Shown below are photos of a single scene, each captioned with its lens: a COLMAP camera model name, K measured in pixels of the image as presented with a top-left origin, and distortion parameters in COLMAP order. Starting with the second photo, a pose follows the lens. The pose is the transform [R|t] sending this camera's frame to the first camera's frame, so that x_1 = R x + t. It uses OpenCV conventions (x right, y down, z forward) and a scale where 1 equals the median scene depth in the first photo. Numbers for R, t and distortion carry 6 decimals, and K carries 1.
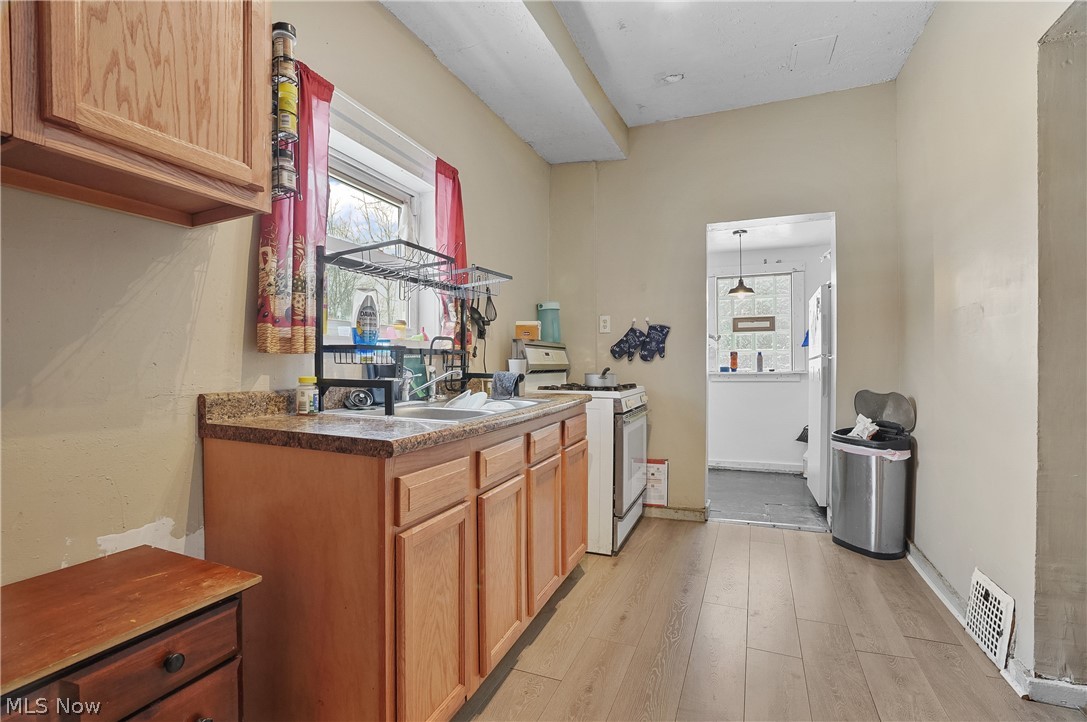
lens RADIAL K [[500.3, 0, 548.8], [0, 500.3, 361.3], [0, 0, 1]] dist [-0.040151, -0.000291]
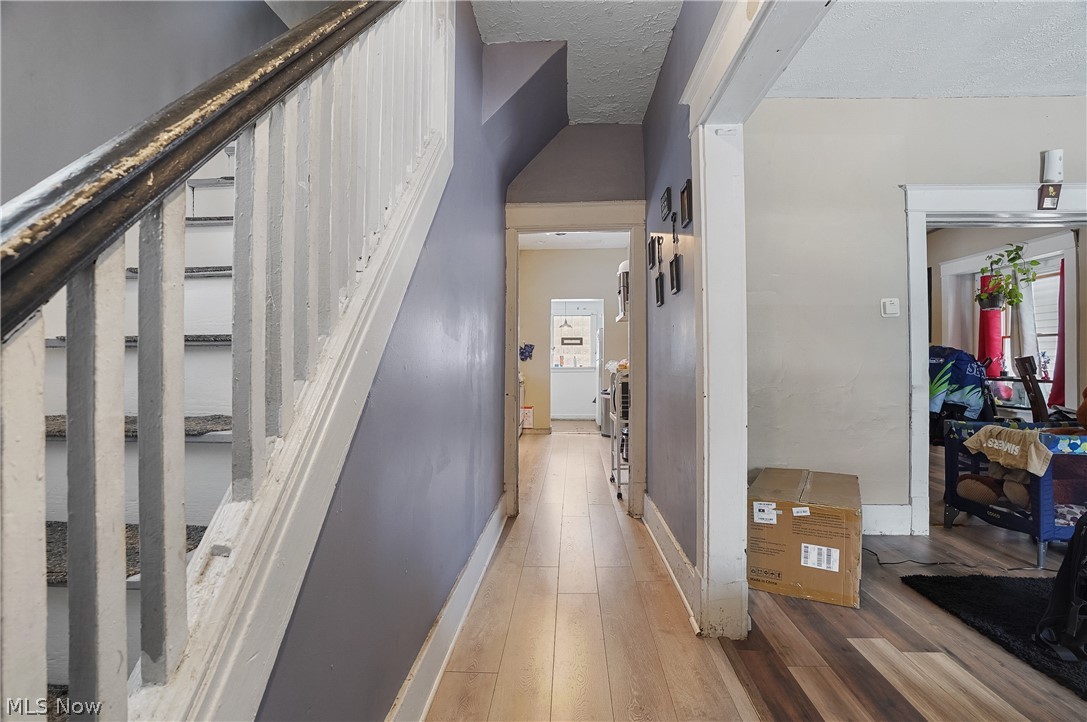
lens RADIAL K [[500.3, 0, 541.0], [0, 500.3, 357.7], [0, 0, 1]] dist [-0.040151, -0.000291]
pose [[0.949215, 0.009597, 0.314481, -0.306153], [-0.008516, 0.999952, -0.004811, -0.003772], [-0.314512, 0.001888, 0.949251, -0.792700]]
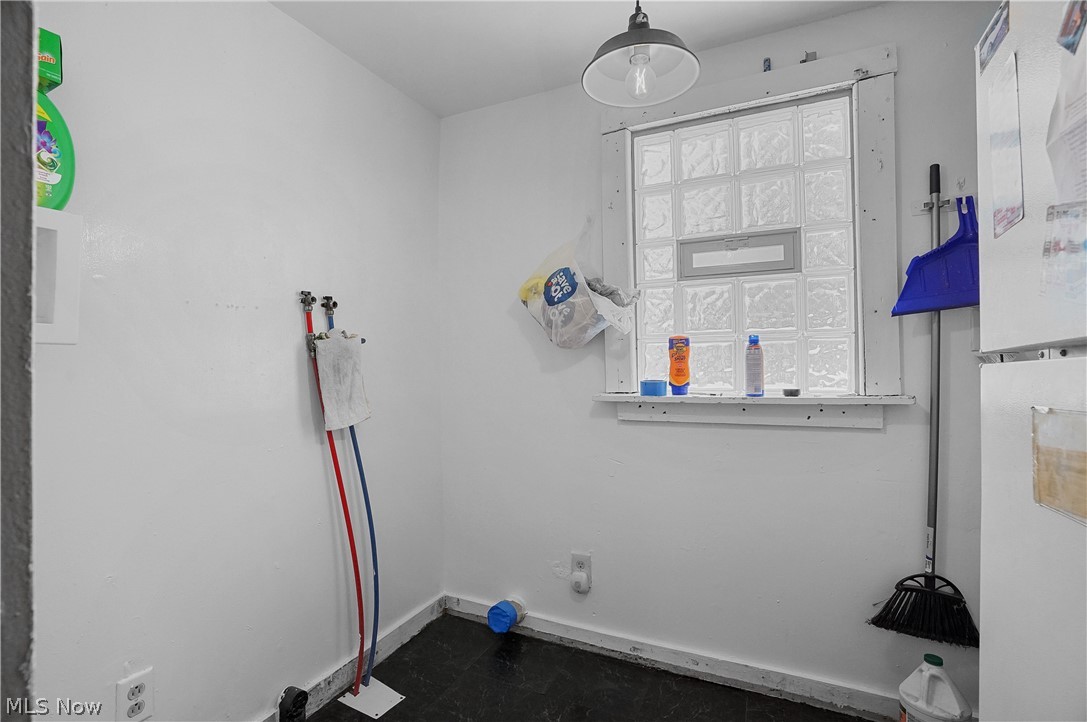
lens RADIAL K [[500.3, 0, 546.5], [0, 500.3, 361.9], [0, 0, 1]] dist [-0.040151, -0.000291]
pose [[0.998220, 0.004001, -0.059505, 0.325289], [-0.004798, 0.999901, -0.013252, 0.003294], [0.059446, 0.013514, 0.998140, 0.703077]]
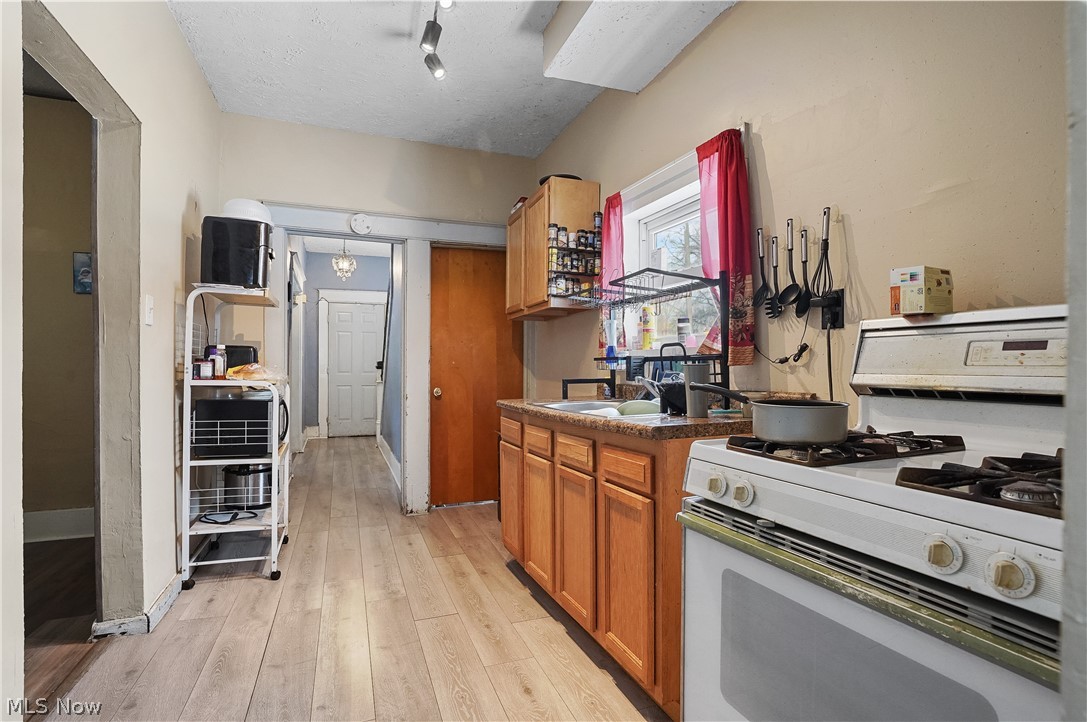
lens RADIAL K [[535.2, 0, 544.3], [0, 535.2, 362.3], [0, 0, 1]] dist [0.000086, 0.000021]
pose [[-0.732570, 0.004281, -0.680678, 0.625115], [0.005869, 0.999983, -0.000028, -0.011280], [0.680666, -0.004015, -0.732583, 1.440387]]
